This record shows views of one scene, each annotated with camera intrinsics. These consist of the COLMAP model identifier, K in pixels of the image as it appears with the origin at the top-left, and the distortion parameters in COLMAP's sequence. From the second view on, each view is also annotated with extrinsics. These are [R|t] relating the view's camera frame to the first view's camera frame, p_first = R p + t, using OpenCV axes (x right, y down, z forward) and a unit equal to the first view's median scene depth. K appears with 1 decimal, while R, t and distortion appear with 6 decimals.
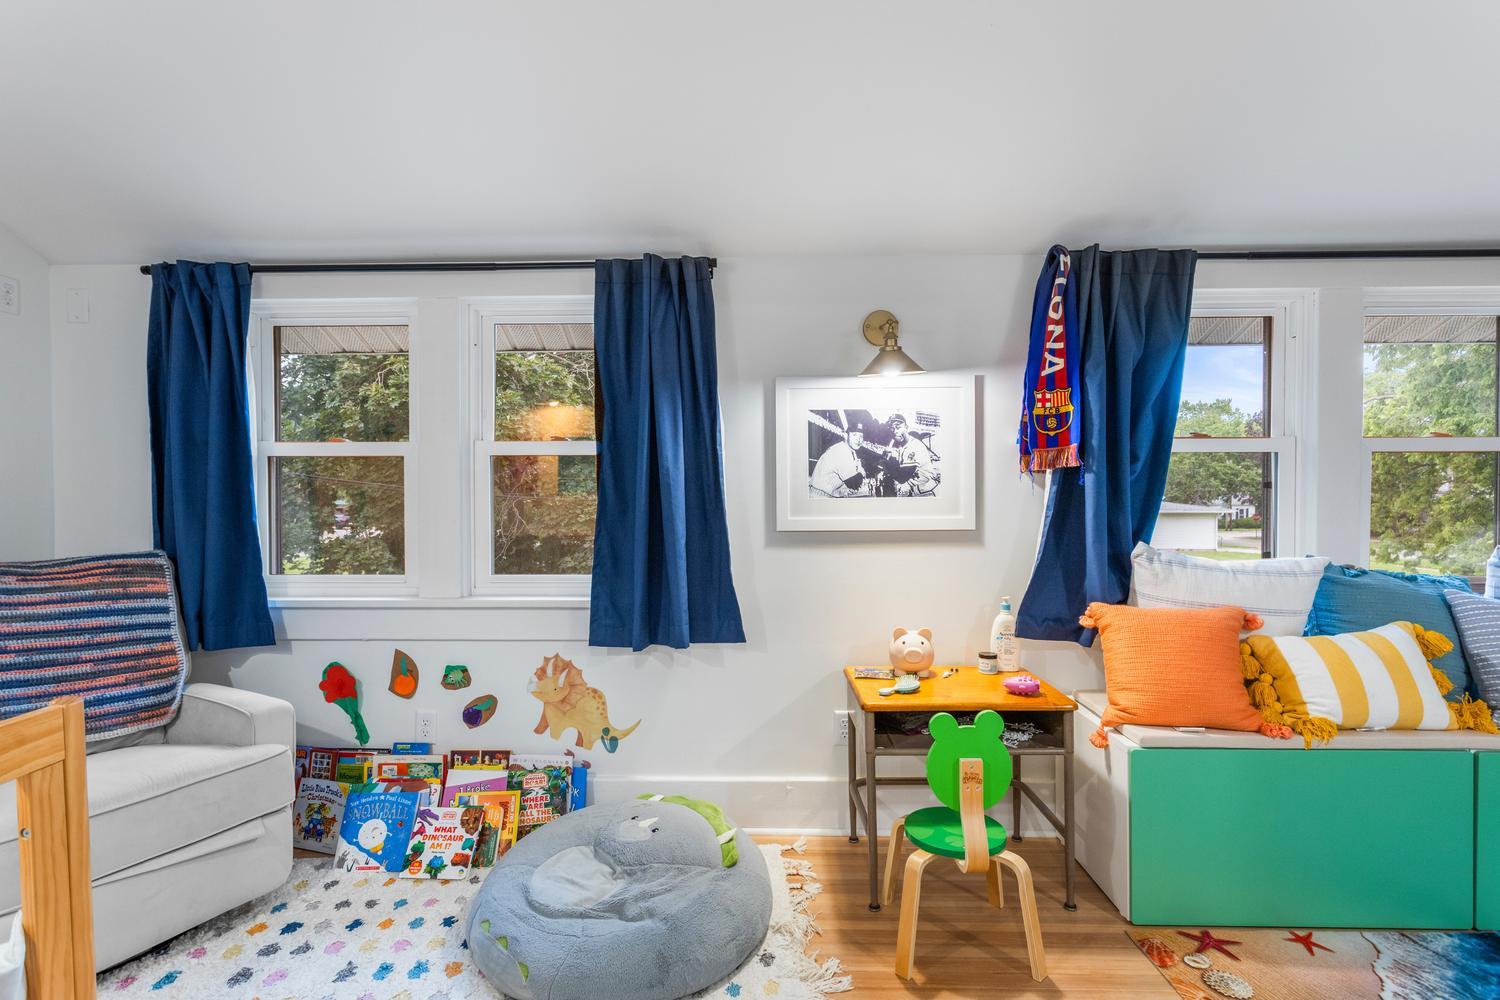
lens RADIAL K [[718.2, 0, 748.5], [0, 718.2, 494.5], [0, 0, 1]] dist [0.000046, 0.001558]
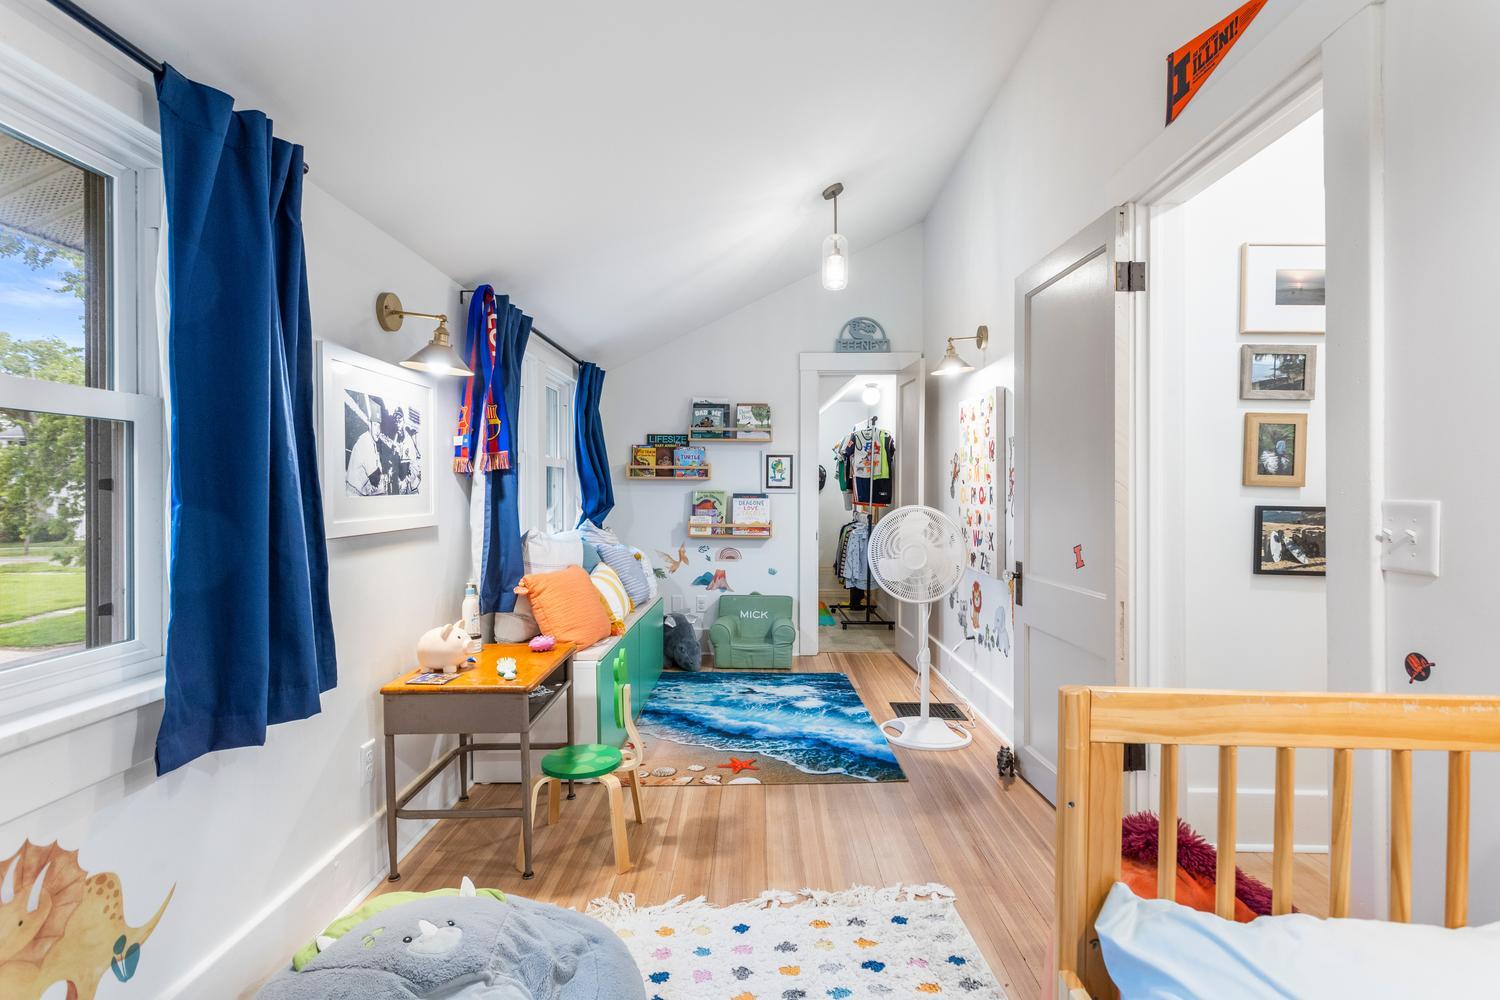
lens RADIAL K [[714.4, 0, 746.5], [0, 714.4, 493.8], [0, 0, 1]] dist [0.001258, 0.001040]
pose [[-0.005861, -0.002245, 0.999980, -0.731881], [0.004348, 0.999988, 0.002270, 0.001928], [-0.999973, 0.004361, -0.005852, 0.551356]]
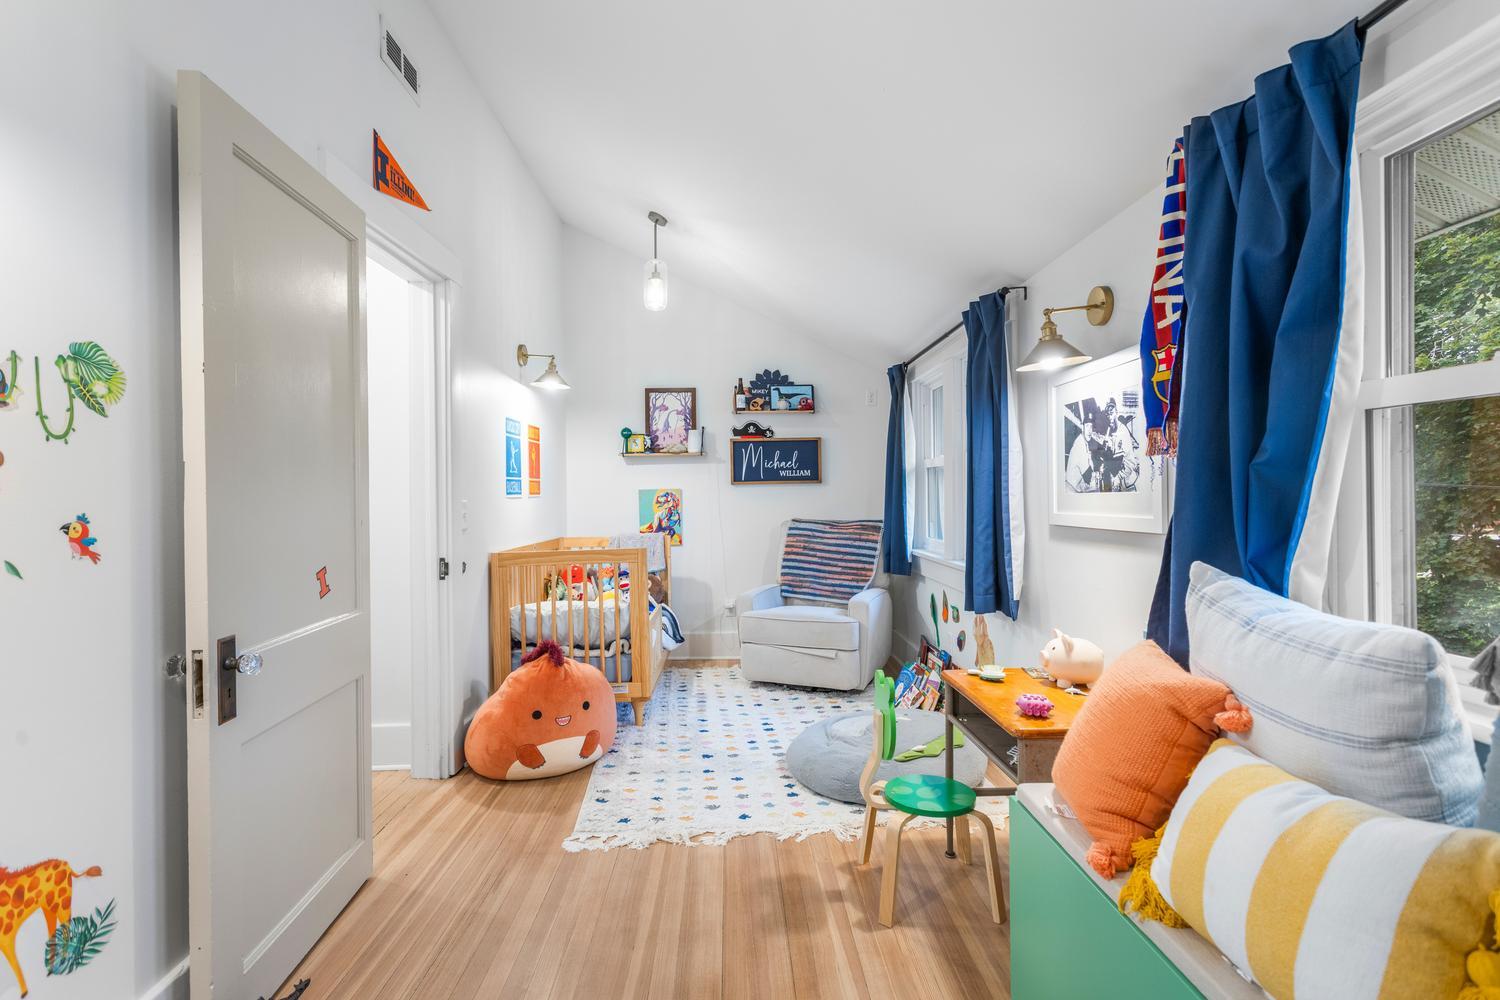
lens RADIAL K [[724.3, 0, 748.8], [0, 724.3, 477.3], [0, 0, 1]] dist [0.000873, 0.000475]
pose [[0.048596, -0.019494, -0.998628, 1.070961], [0.007313, 0.999790, -0.019161, -0.000719], [0.998792, -0.006372, 0.048728, 0.513078]]
